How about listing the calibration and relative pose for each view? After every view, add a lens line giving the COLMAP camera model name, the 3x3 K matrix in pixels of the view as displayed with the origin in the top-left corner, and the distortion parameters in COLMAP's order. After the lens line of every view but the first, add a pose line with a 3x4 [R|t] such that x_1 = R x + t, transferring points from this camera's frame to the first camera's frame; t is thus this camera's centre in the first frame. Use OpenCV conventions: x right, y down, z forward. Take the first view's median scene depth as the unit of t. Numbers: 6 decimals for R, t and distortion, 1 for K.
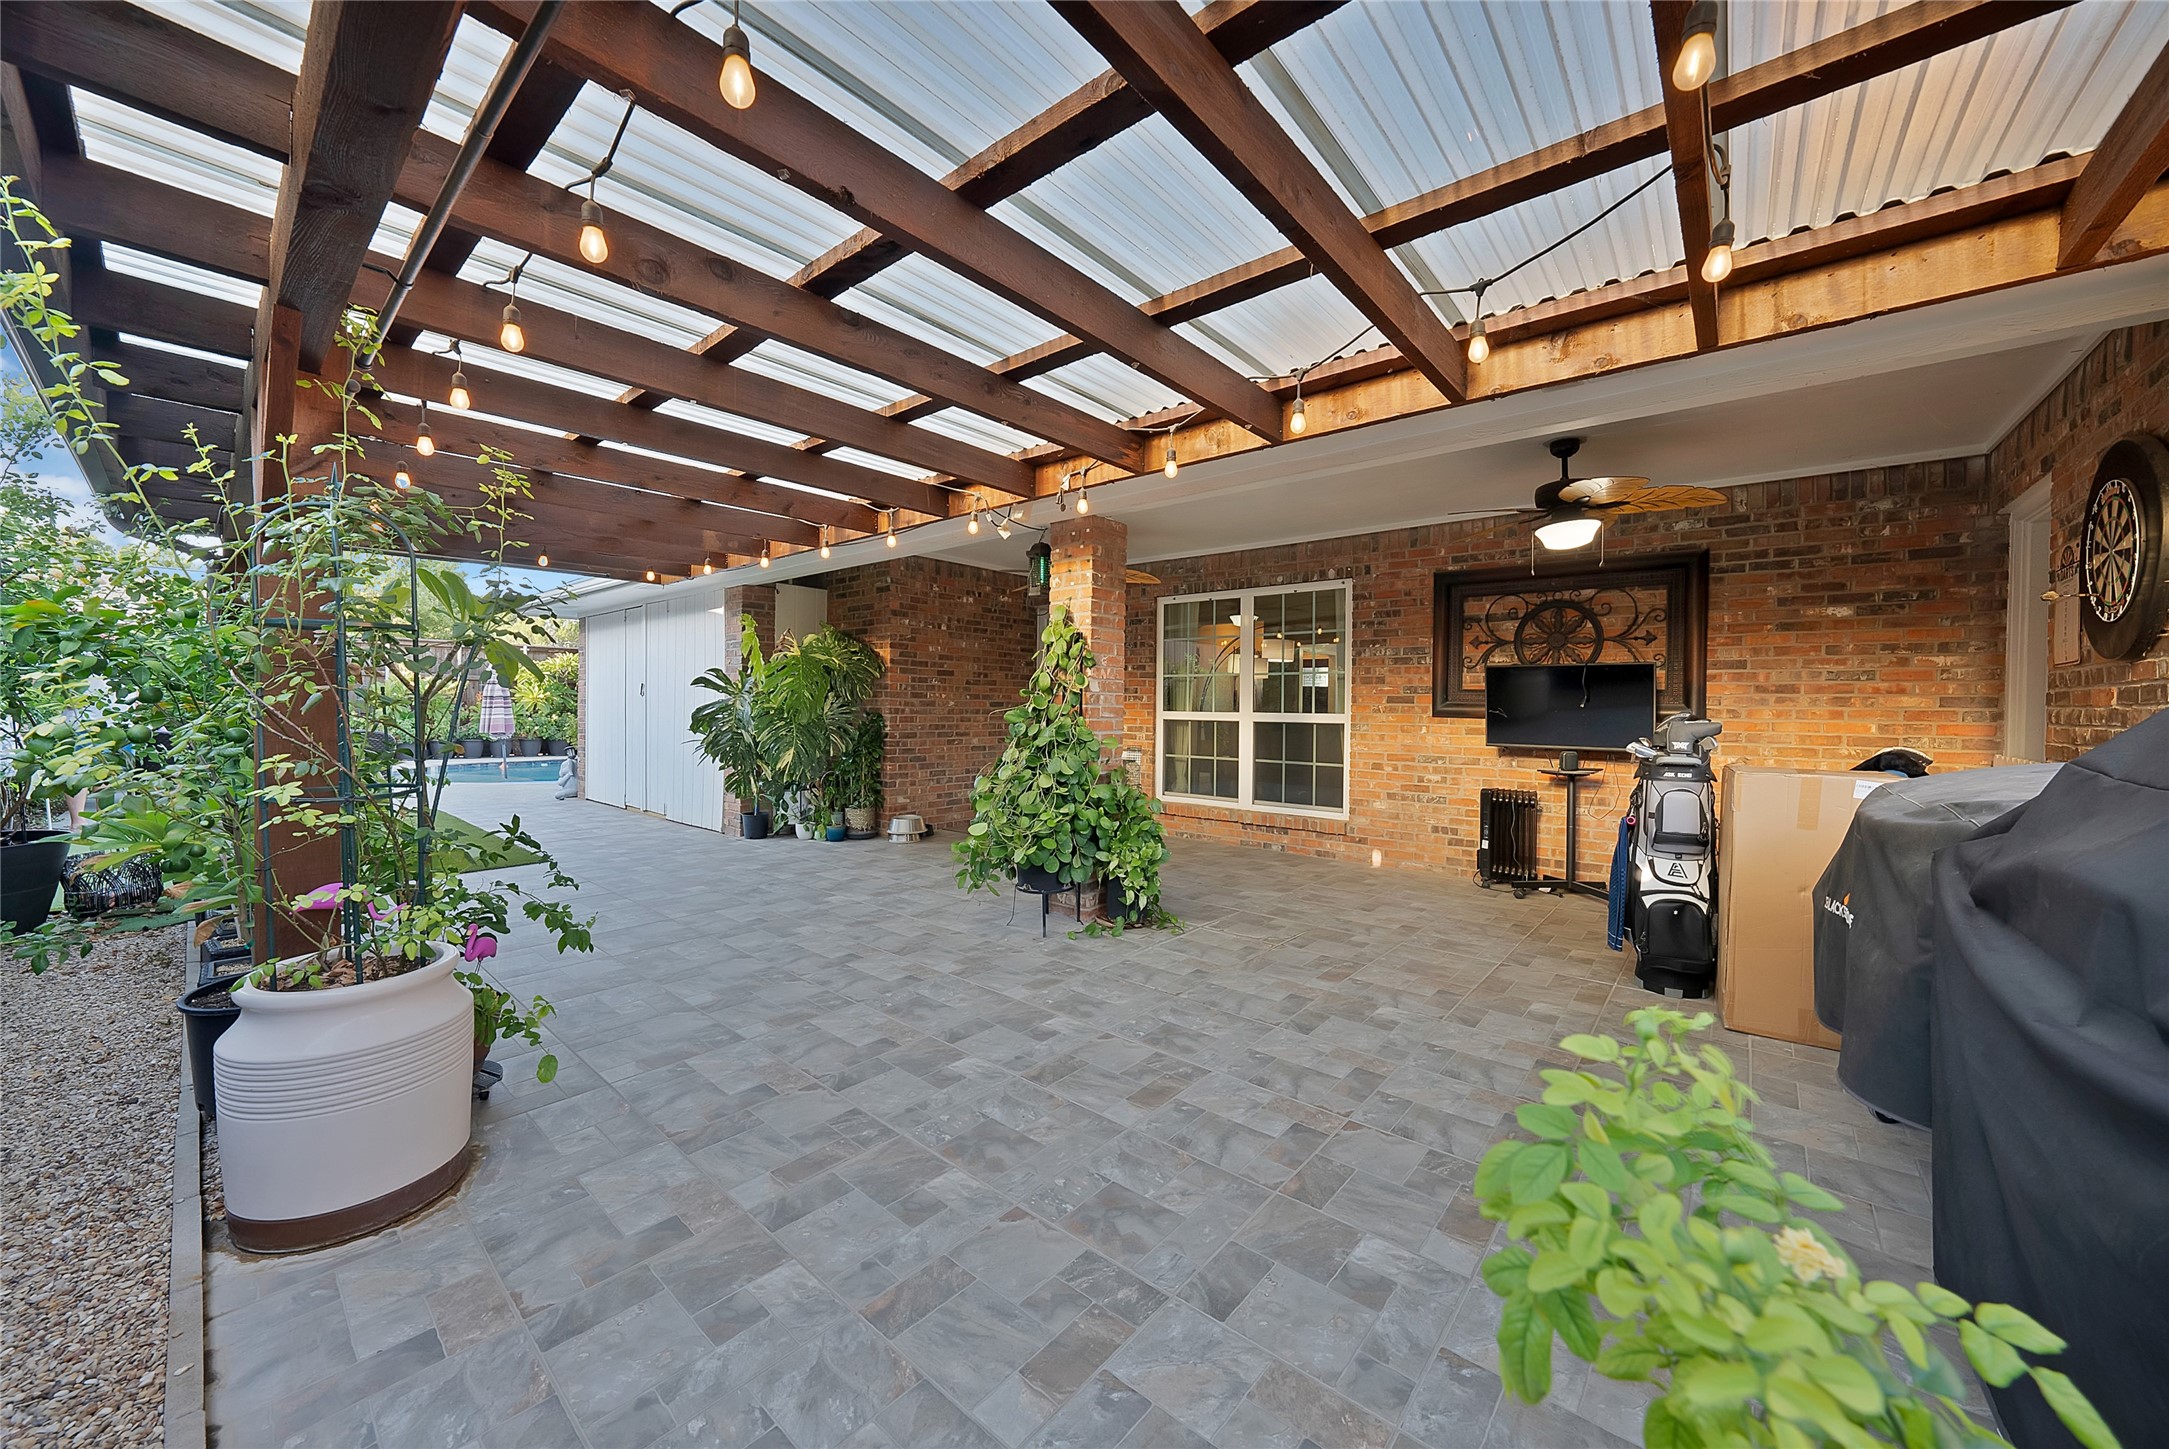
lens RADIAL K [[768.8, 0, 1075.1], [0, 768.8, 710.1], [0, 0, 1]] dist [-0.026262, 0.006330]
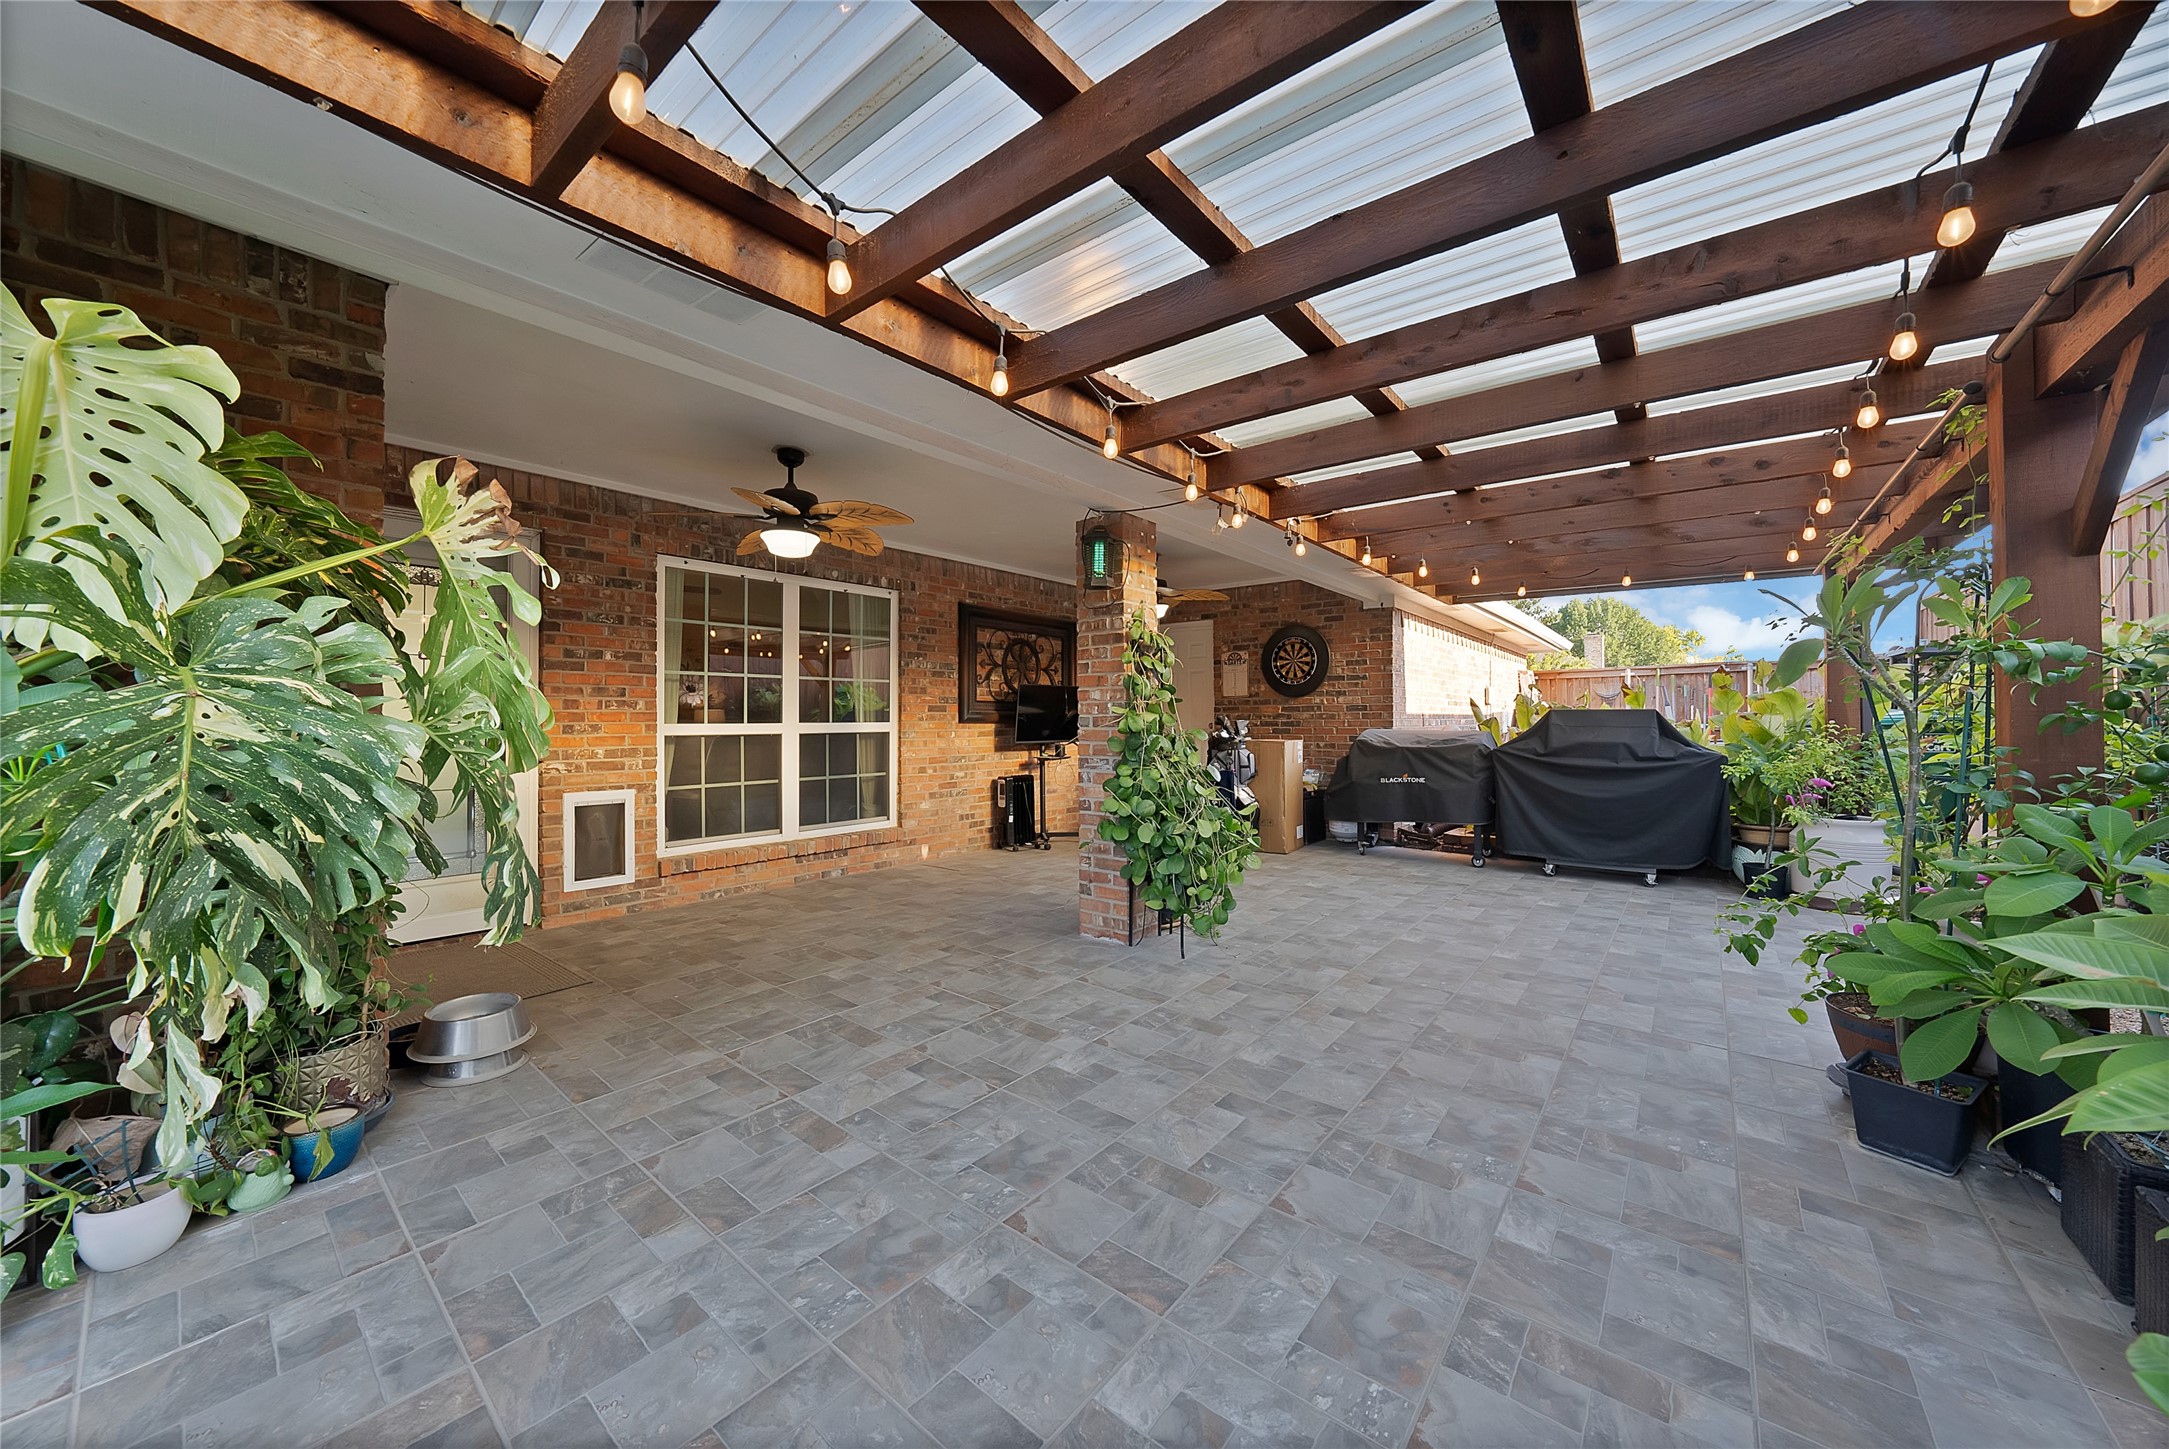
lens RADIAL K [[768.8, 0, 1075.1], [0, 768.8, 710.1], [0, 0, 1]] dist [-0.026262, 0.006330]
pose [[-0.018515, 0.000486, 0.999828, -0.723229], [0.009202, 0.999958, -0.000315, -0.009375], [-0.999786, 0.009194, -0.018519, 0.836054]]
